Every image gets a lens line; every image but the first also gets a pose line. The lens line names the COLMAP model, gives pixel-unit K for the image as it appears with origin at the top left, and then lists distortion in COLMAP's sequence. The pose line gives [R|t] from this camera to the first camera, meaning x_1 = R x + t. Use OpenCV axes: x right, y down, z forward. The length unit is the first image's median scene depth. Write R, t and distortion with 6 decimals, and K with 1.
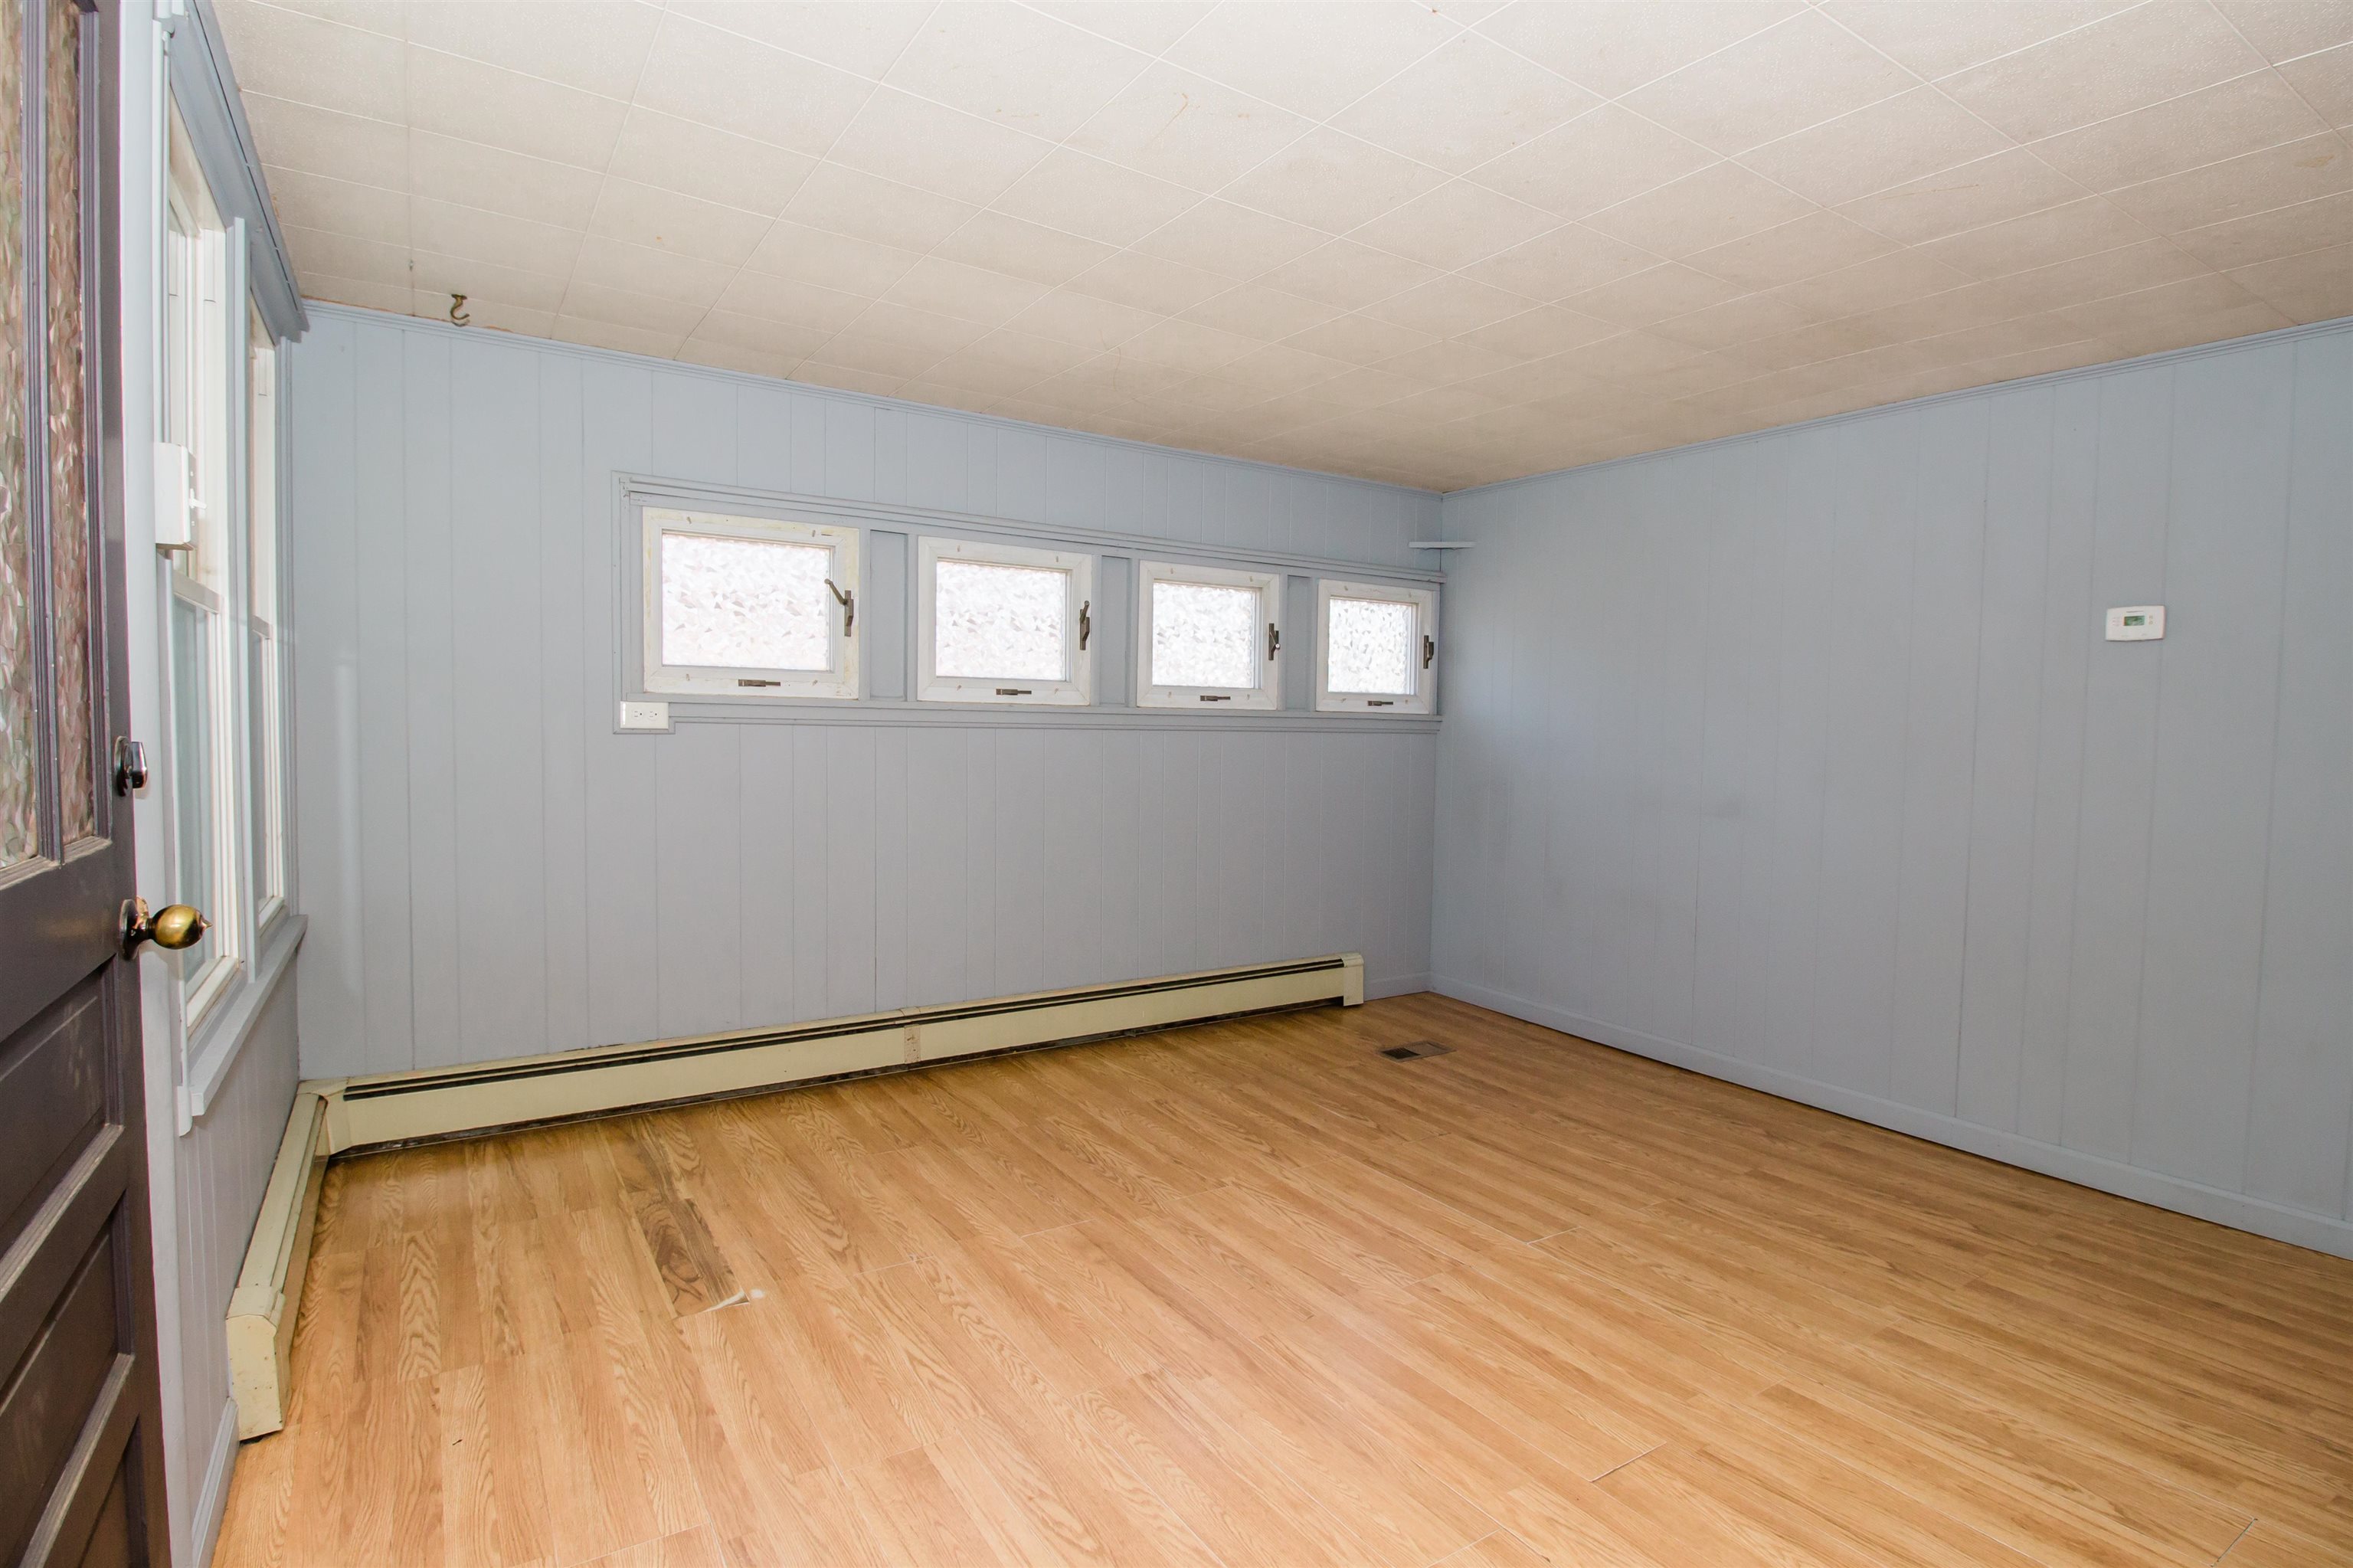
lens RADIAL K [[1149.1, 0, 1166.5], [0, 1149.1, 758.8], [0, 0, 1]] dist [0.001408, -0.013388]
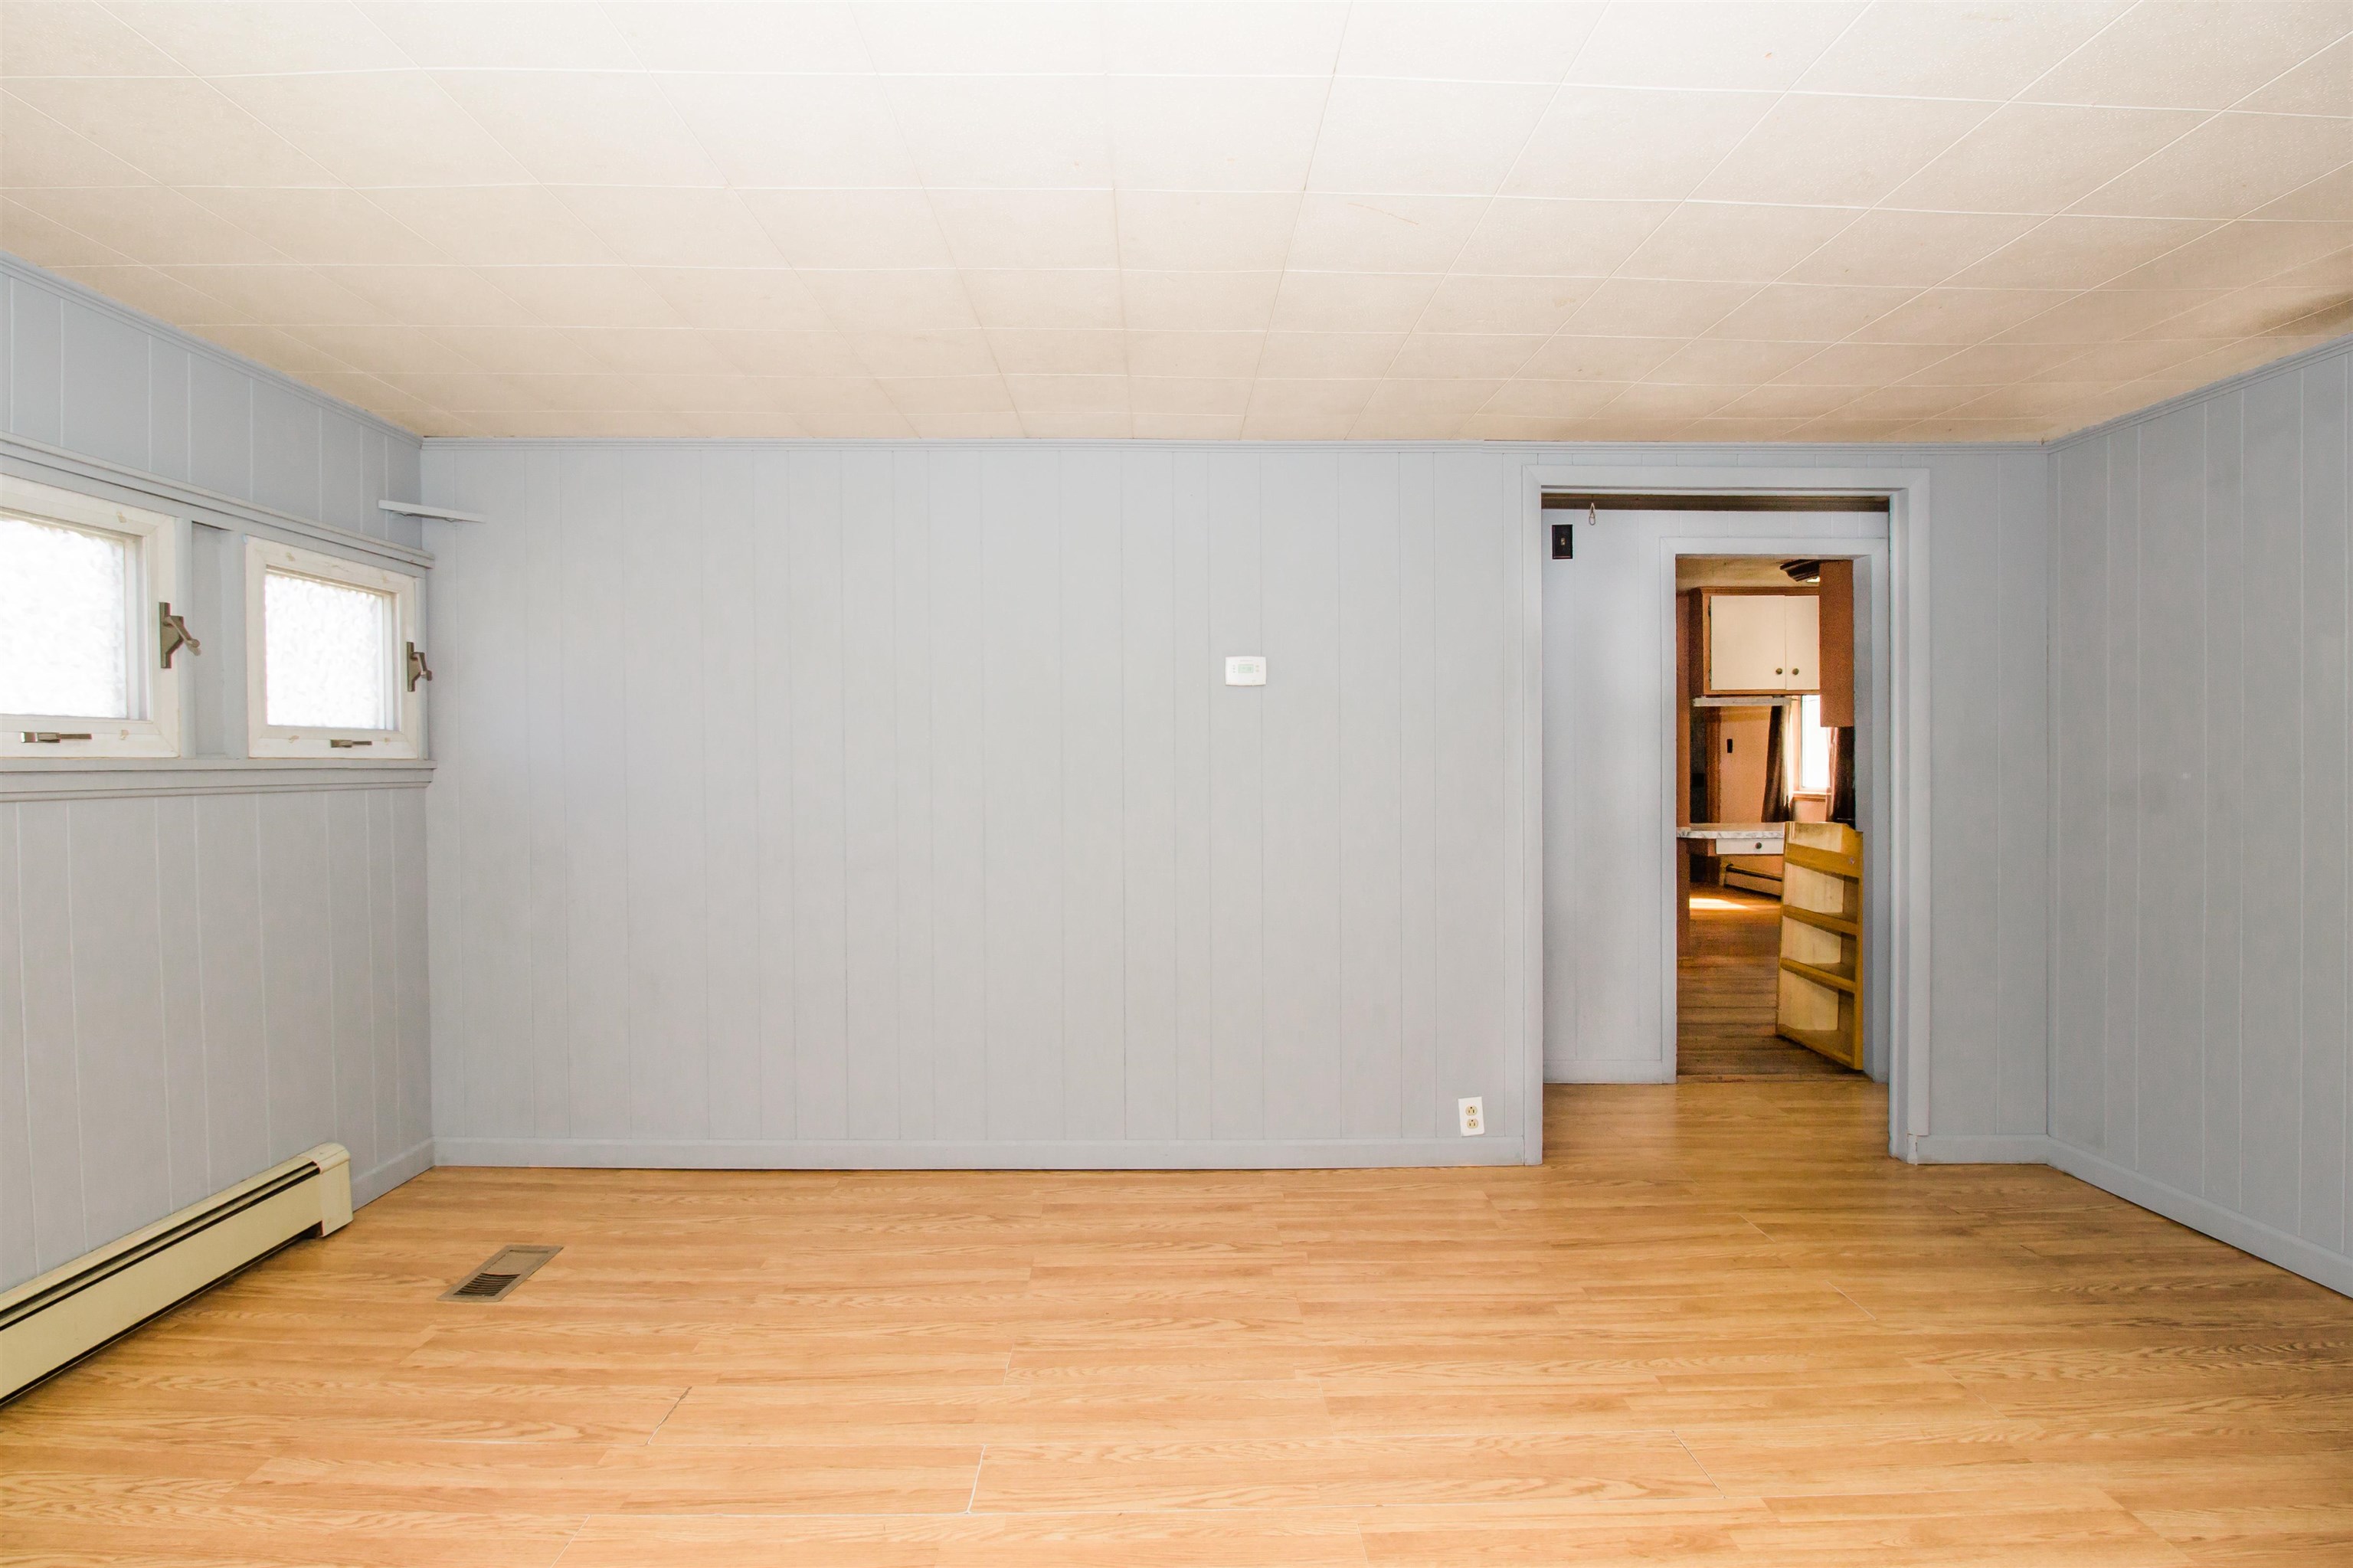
lens RADIAL K [[1149.1, 0, 1166.5], [0, 1149.1, 758.8], [0, 0, 1]] dist [0.001408, -0.013388]
pose [[0.533605, -0.019306, 0.845513, -0.153998], [0.043649, 0.999036, -0.004735, -0.022904], [-0.844607, 0.039432, 0.533933, 0.376032]]
